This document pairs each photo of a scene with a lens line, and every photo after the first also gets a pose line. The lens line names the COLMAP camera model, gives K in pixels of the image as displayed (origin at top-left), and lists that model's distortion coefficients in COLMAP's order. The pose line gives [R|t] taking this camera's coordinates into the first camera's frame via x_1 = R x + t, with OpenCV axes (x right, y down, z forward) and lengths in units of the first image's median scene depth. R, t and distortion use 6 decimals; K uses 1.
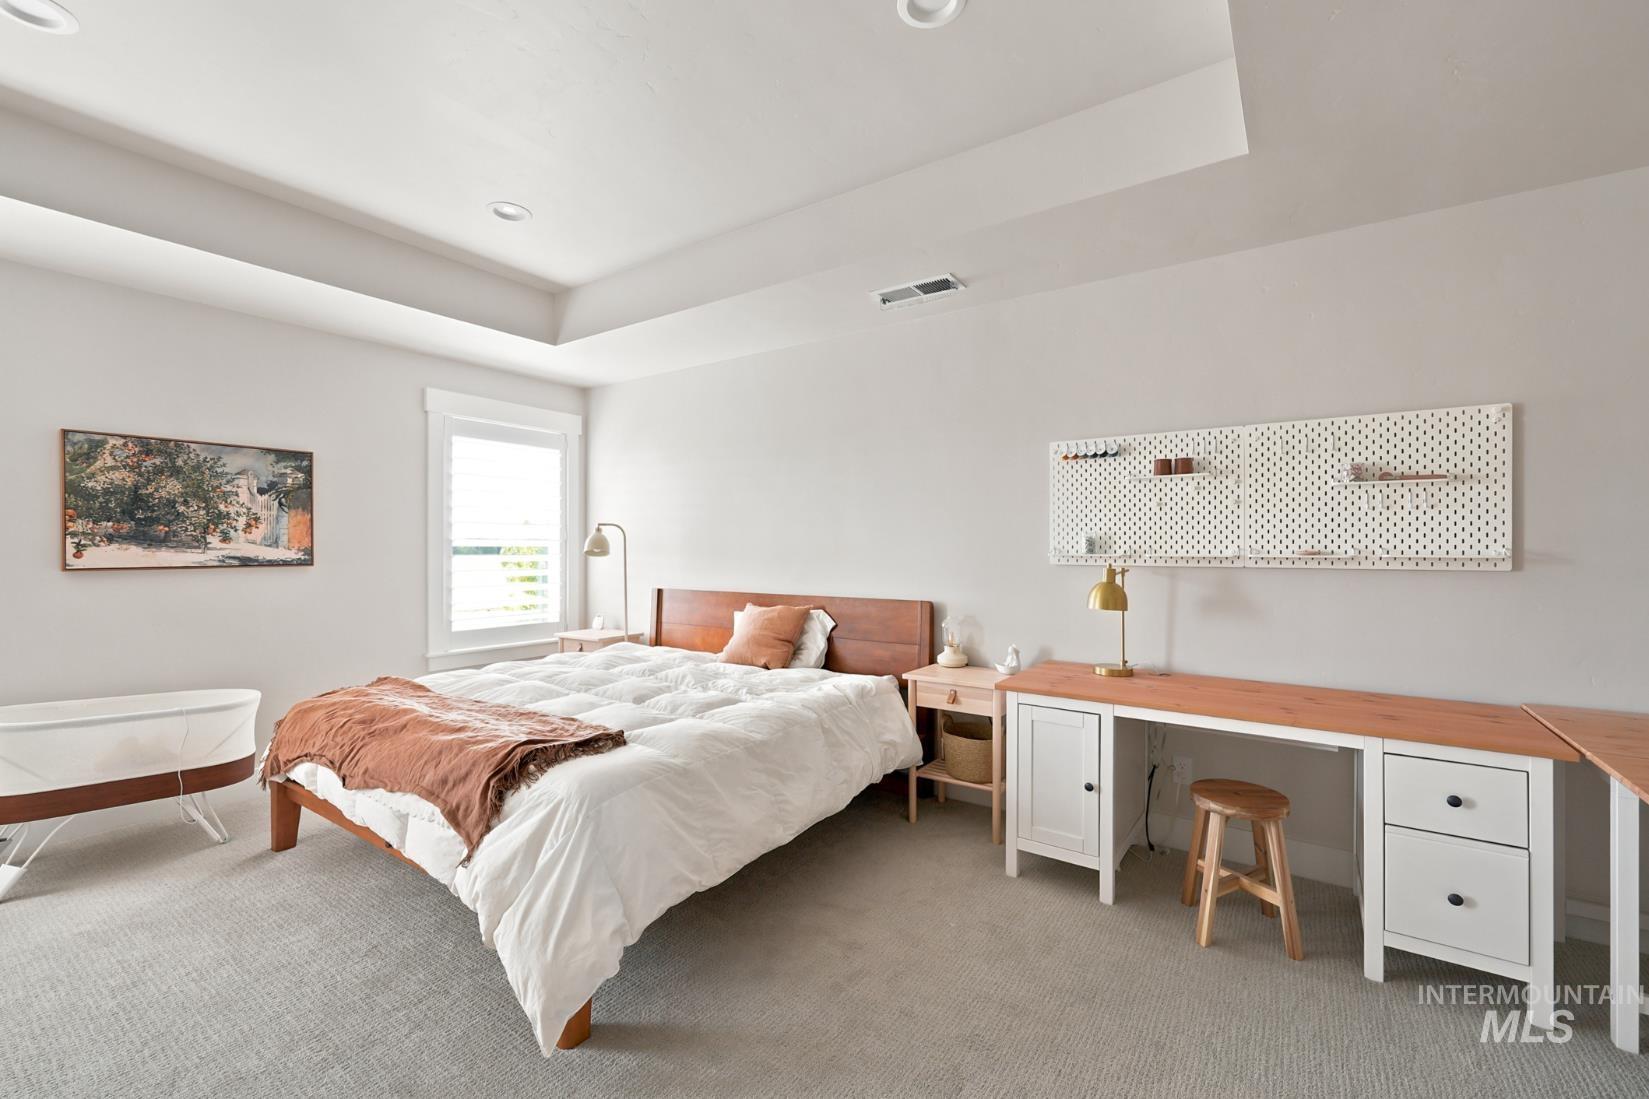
lens RADIAL K [[705.4, 0, 825.2], [0, 705.4, 555.5], [0, 0, 1]] dist [0.001152, 0.000137]
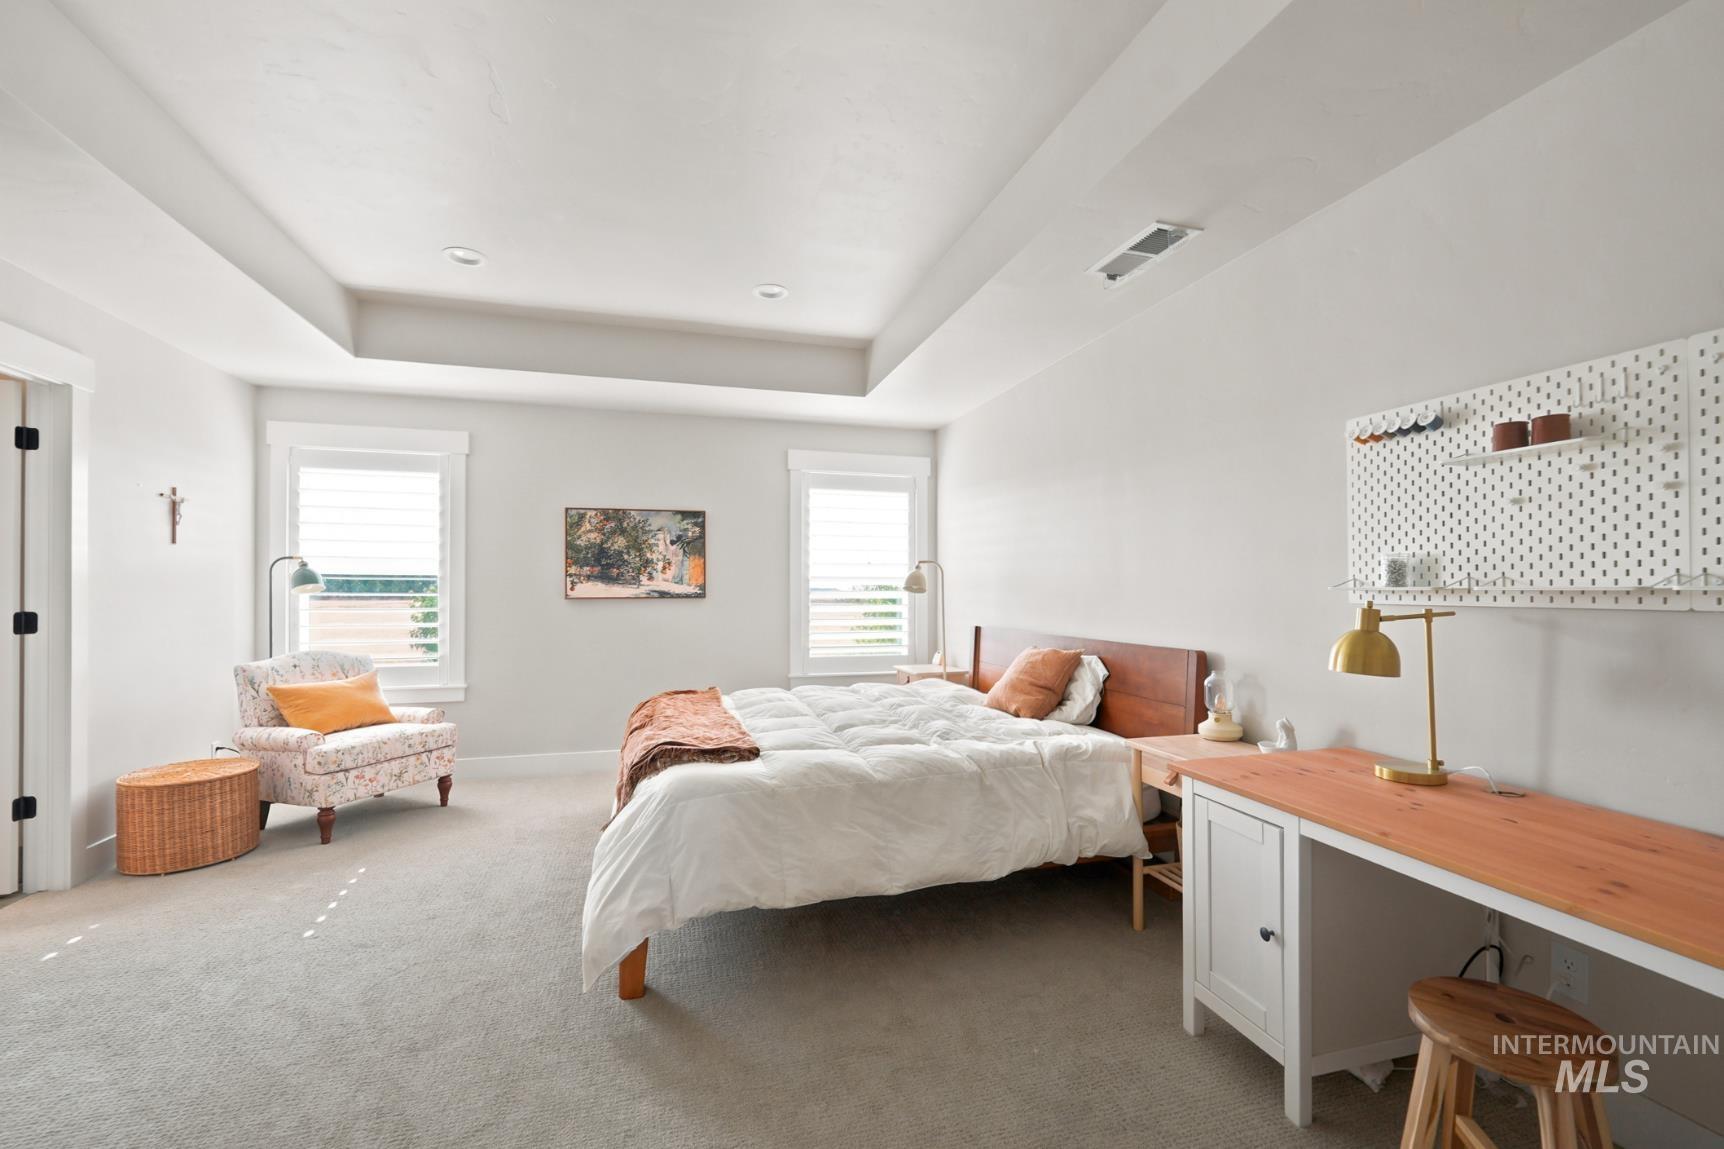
lens RADIAL K [[735.3, 0, 857.5], [0, 735.3, 591.7], [0, 0, 1]] dist [-0.000774, -0.000082]
pose [[0.761643, 0.002166, -0.647993, 0.418239], [-0.008139, 0.999948, -0.006224, 0.009641], [0.647945, 0.010015, 0.761621, 0.172803]]
